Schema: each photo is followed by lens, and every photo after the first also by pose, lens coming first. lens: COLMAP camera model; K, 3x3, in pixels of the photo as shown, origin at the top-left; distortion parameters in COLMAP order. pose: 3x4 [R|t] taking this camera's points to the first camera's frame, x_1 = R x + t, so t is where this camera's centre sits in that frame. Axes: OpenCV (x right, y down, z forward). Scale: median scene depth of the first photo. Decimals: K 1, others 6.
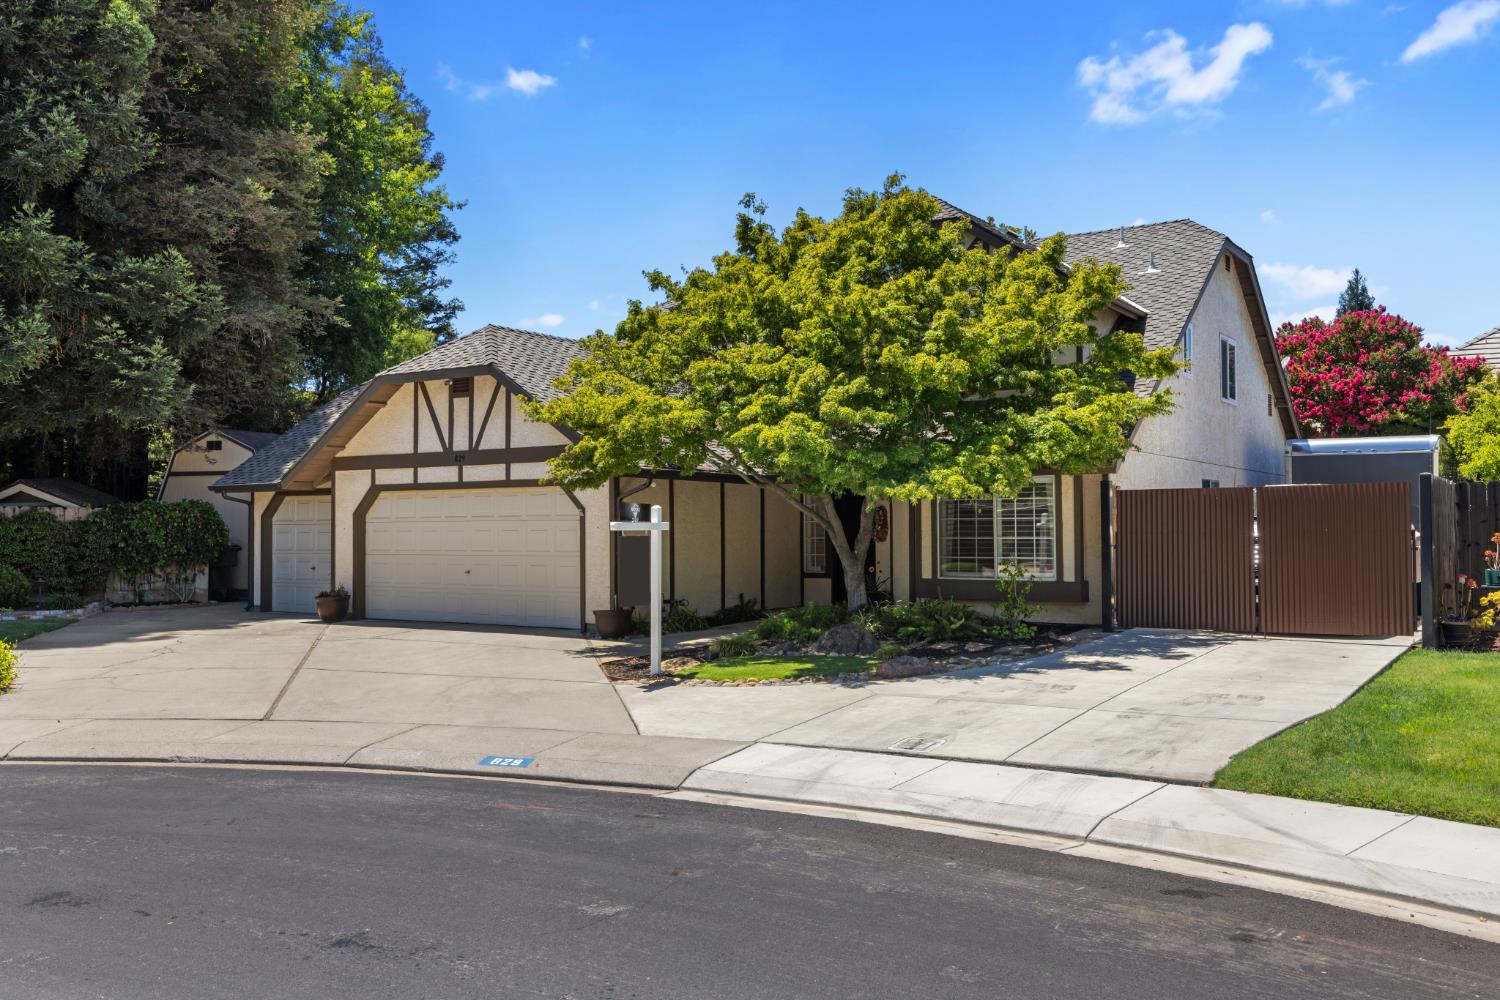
lens RADIAL K [[1323.1, 0, 750.0], [0, 1323.1, 504.7], [0, 0, 1]] dist [-0.015039, 0.007807]
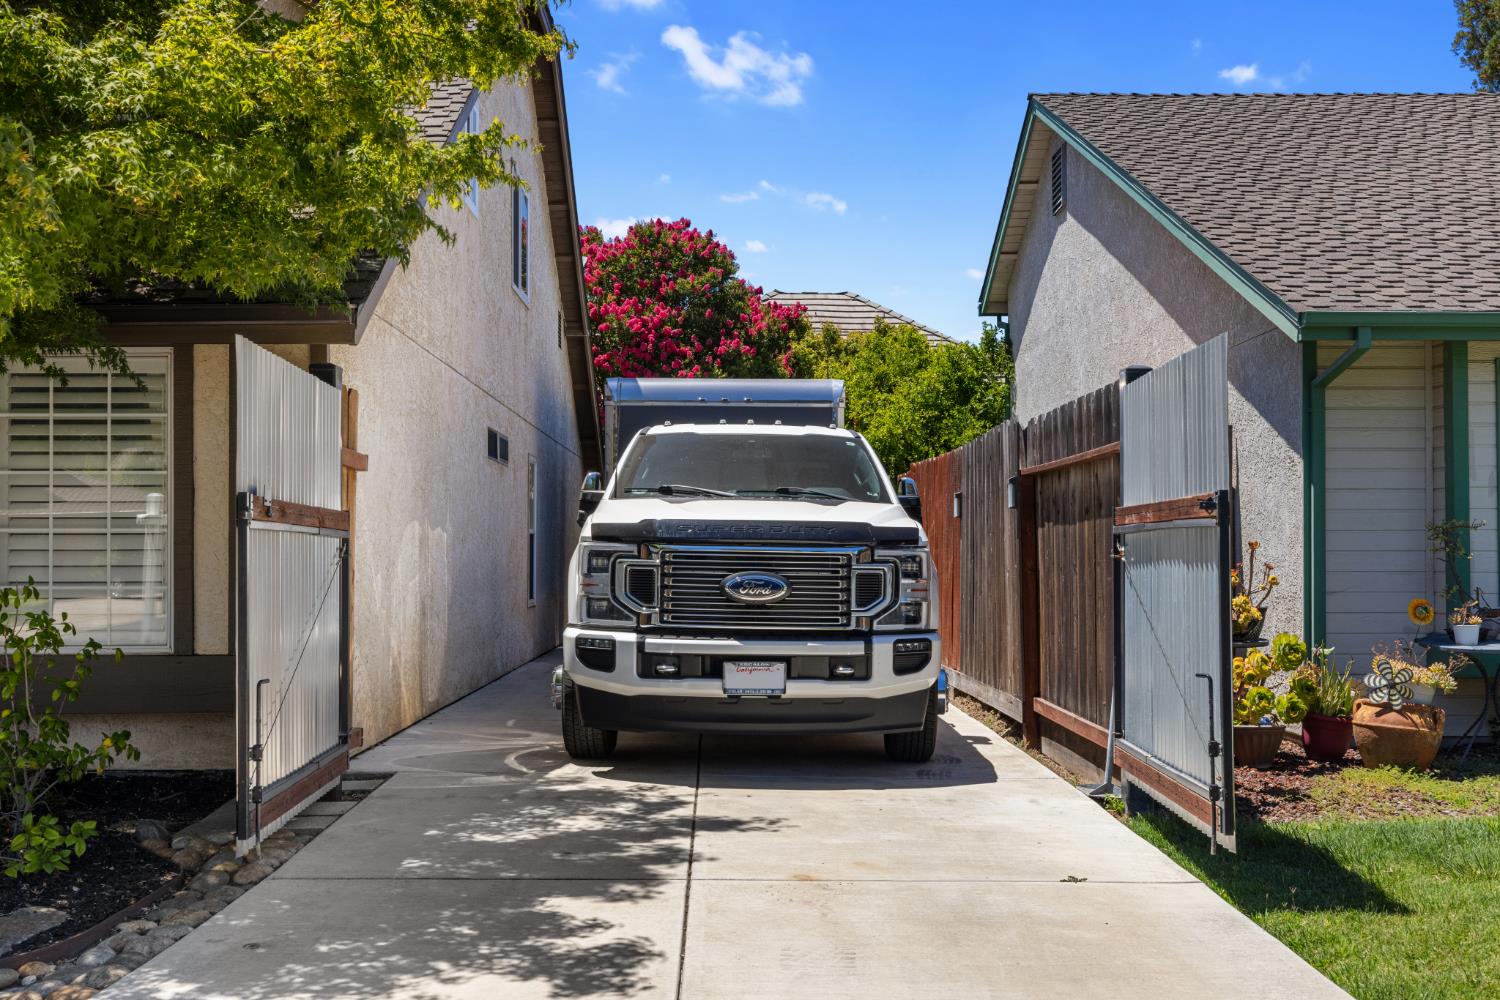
lens RADIAL K [[1513.4, 0, 750.4], [0, 1513.4, 500.4], [0, 0, 1]] dist [0.009443, 0.000000]
pose [[0.835137, 0.020183, 0.549671, 0.153220], [-0.008989, 0.999694, -0.023051, 0.028281], [-0.549968, 0.014310, 0.835063, 0.644399]]
